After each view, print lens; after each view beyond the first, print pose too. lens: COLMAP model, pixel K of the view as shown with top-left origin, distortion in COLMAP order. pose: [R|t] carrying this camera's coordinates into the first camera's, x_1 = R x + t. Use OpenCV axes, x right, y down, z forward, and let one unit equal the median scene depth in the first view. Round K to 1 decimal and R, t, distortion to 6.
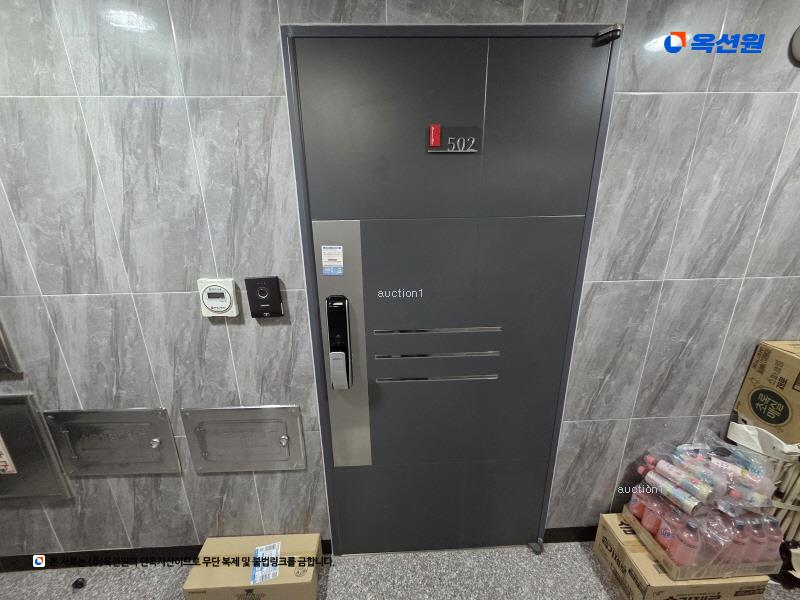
lens RADIAL K [[326.5, 0, 399.0], [0, 326.5, 305.4], [0, 0, 1]] dist [0.004458, 0.000364]
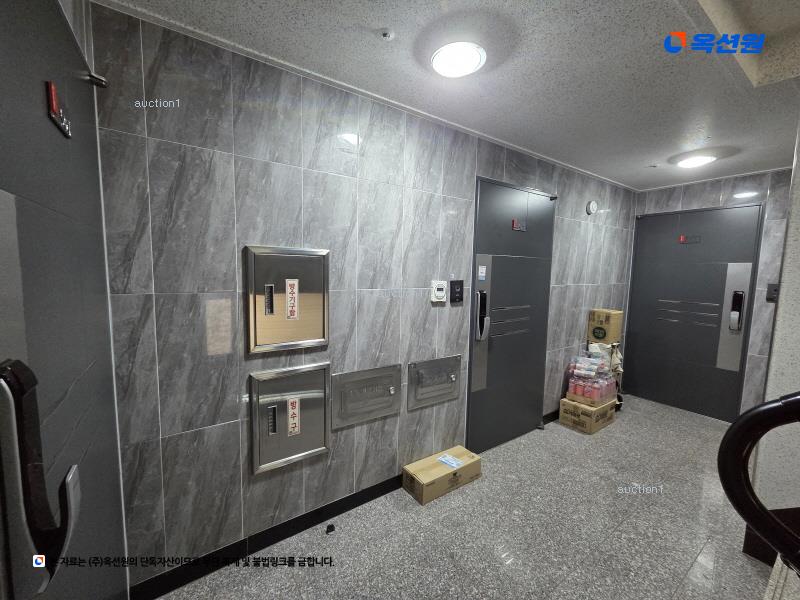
lens RADIAL K [[326.5, 0, 400.1], [0, 326.5, 297.5], [0, 0, 1]] dist [0.004458, 0.000364]
pose [[0.844346, -0.014900, 0.535591, -1.660433], [0.126860, 0.976750, -0.172819, 0.292019], [-0.520563, 0.213864, 0.826605, -0.397774]]
